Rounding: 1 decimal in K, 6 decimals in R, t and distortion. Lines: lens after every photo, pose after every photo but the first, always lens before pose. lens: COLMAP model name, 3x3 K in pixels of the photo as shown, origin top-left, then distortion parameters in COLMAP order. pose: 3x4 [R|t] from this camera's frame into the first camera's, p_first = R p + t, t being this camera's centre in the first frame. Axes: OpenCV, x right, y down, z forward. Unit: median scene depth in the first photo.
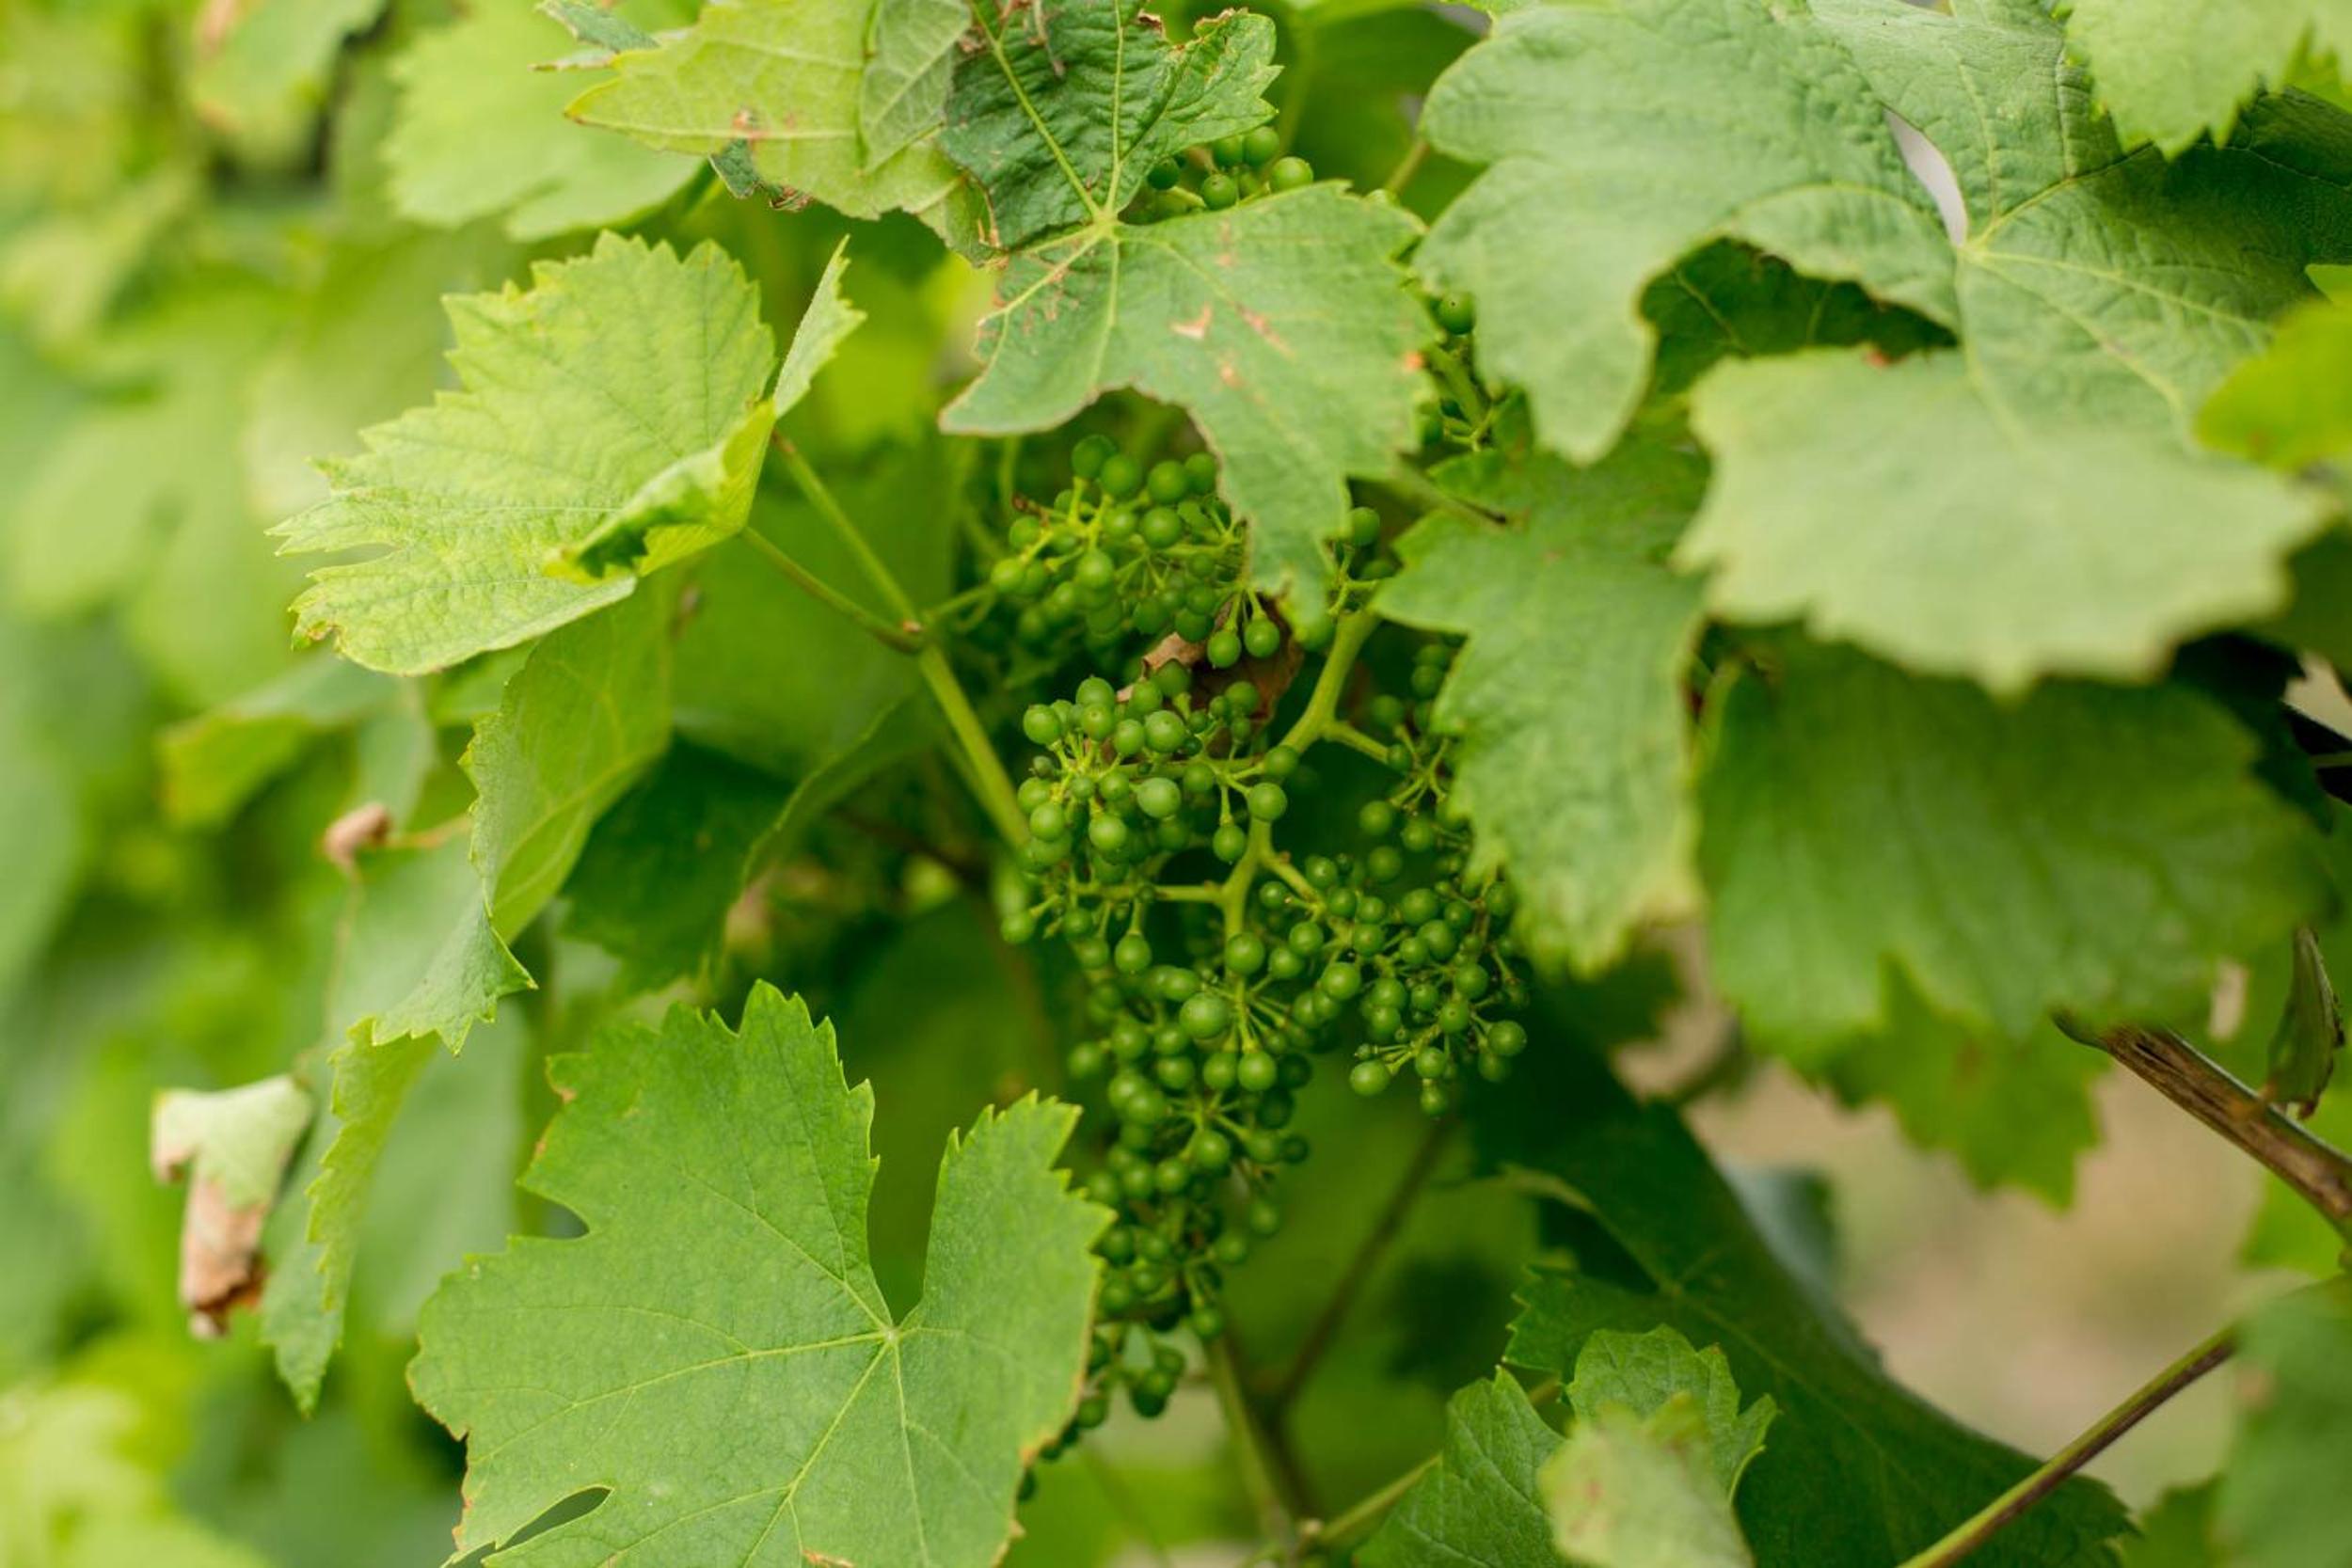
lens RADIAL K [[3777.3, 0, 1176.2], [0, 3777.3, 779.8], [0, 0, 1]] dist [-0.195072, 0.000000]
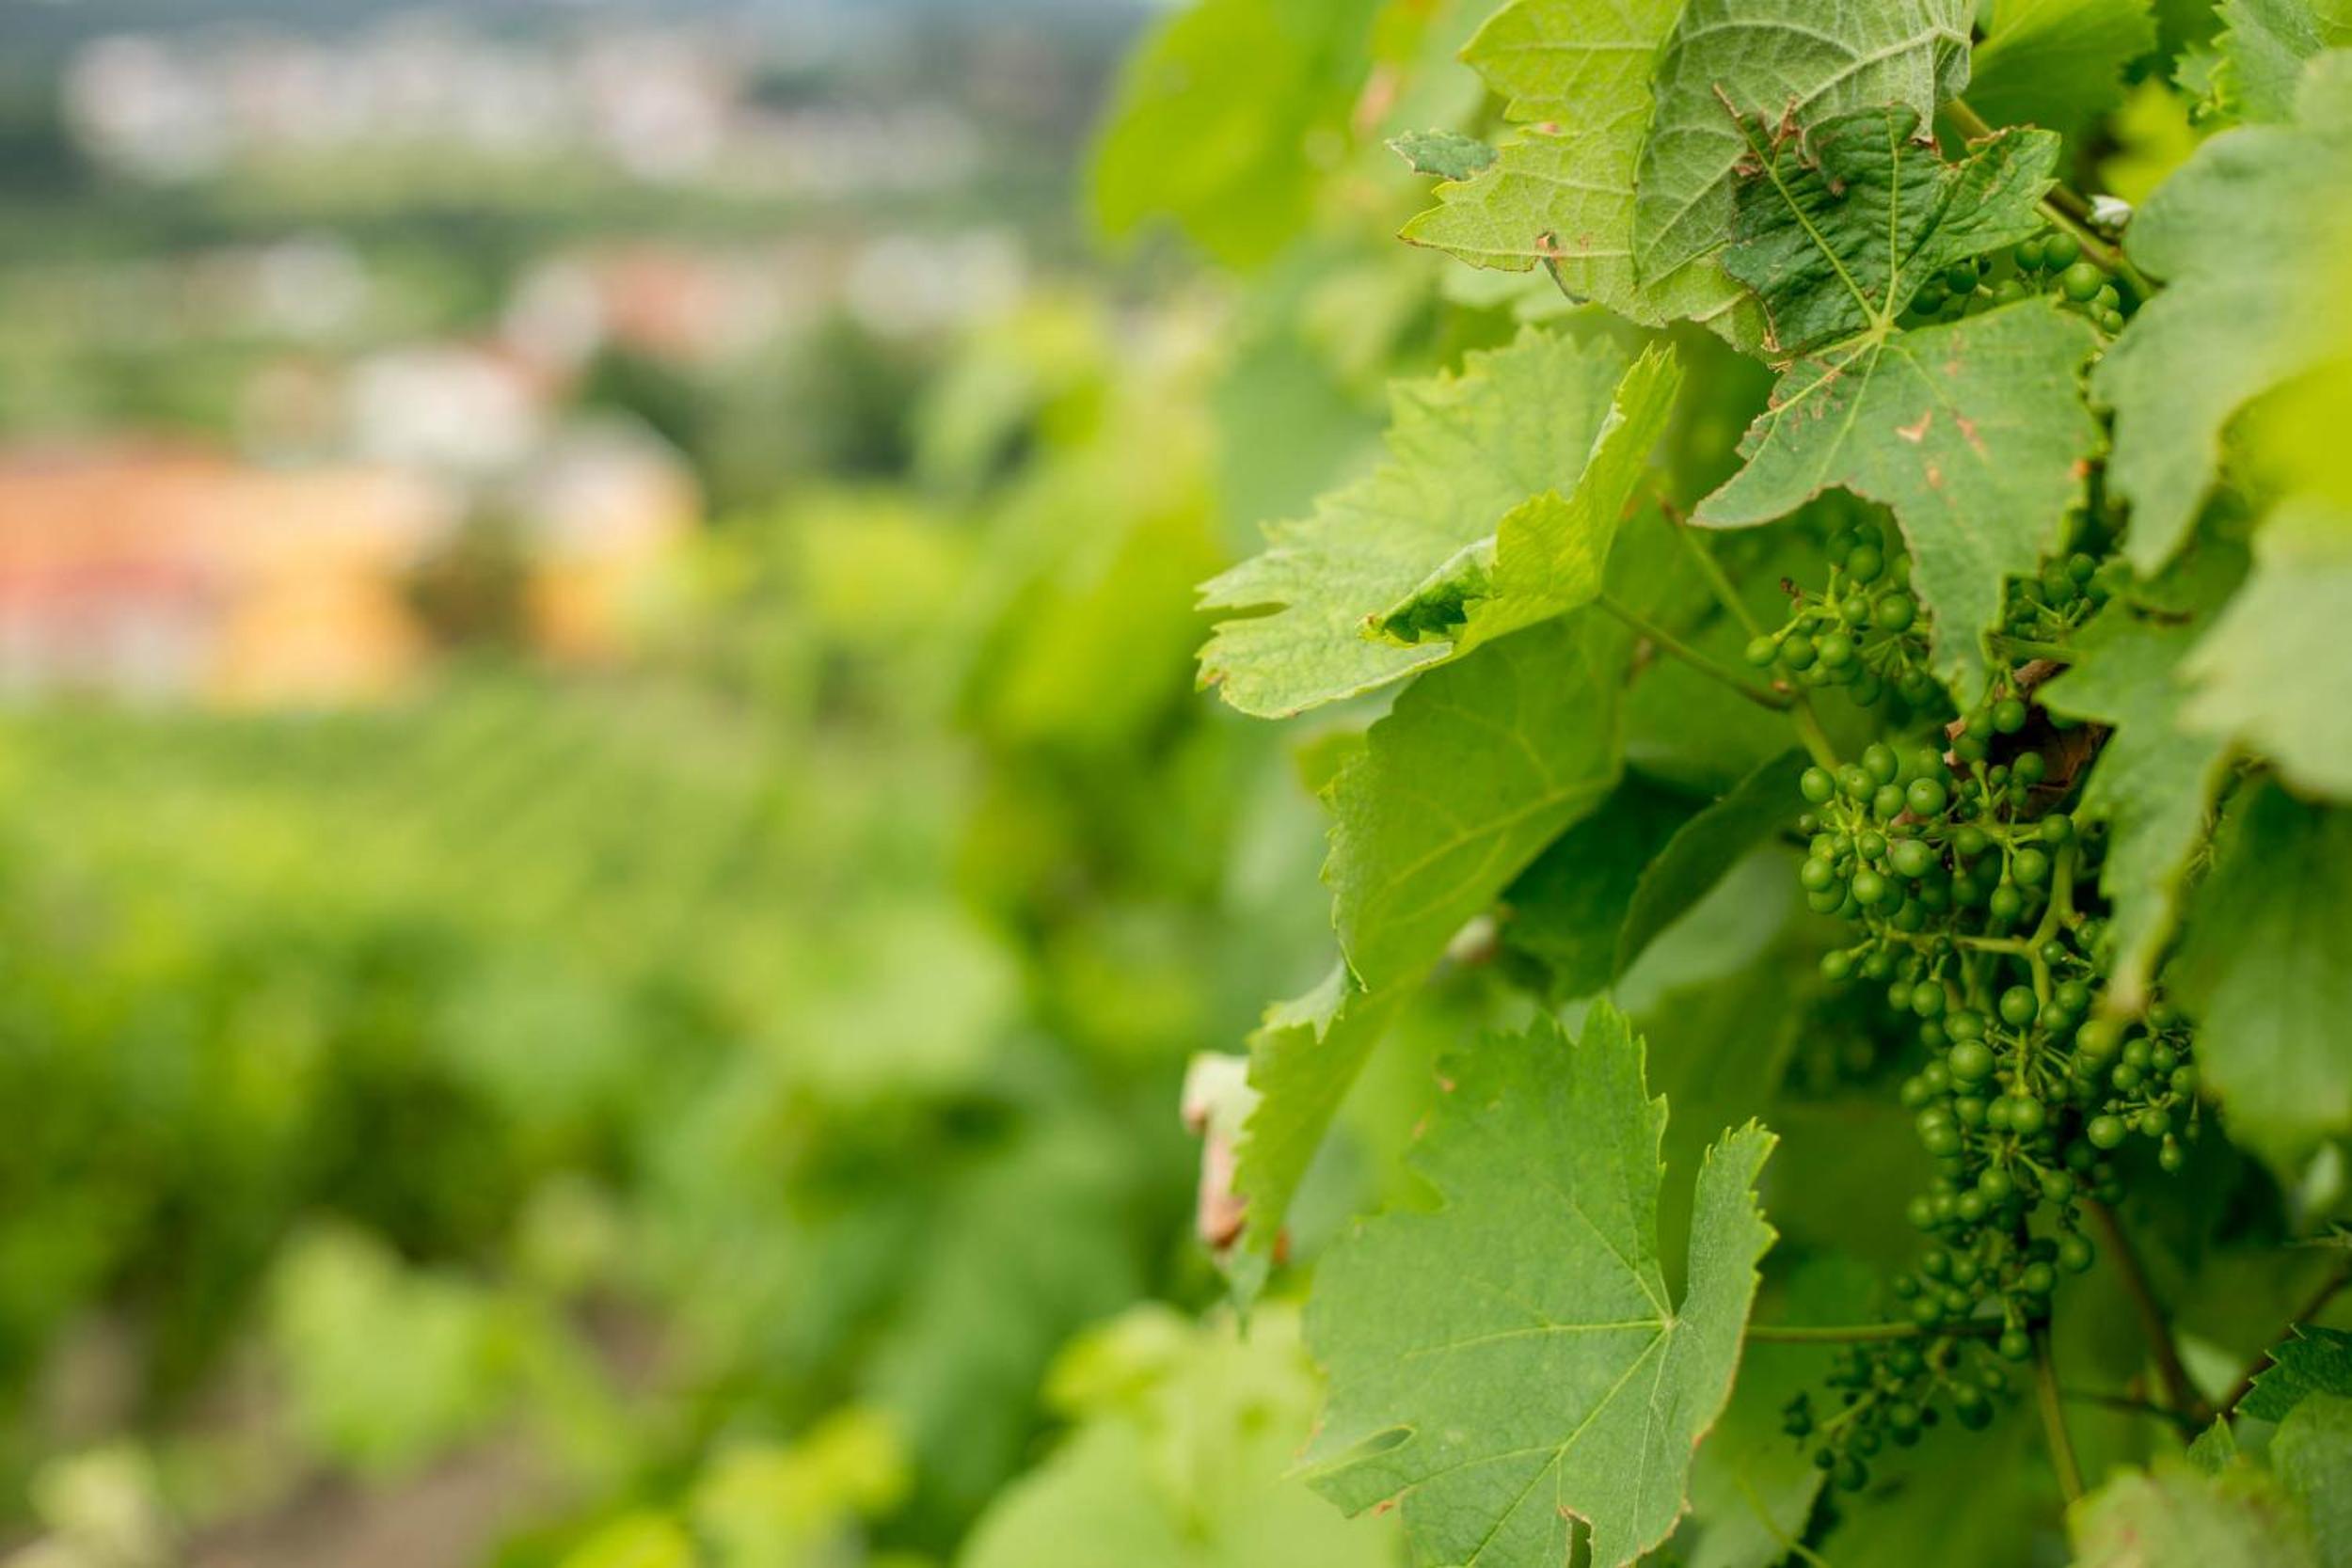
lens RADIAL K [[3777.3, 0, 1176.1], [0, 3777.3, 790.4], [0, 0, 1]] dist [-0.195072, 0.000000]
pose [[0.879599, 0.050301, -0.473049, 0.322254], [-0.042606, 0.998728, 0.026975, -0.035219], [0.473804, -0.003572, 0.880623, -0.051657]]
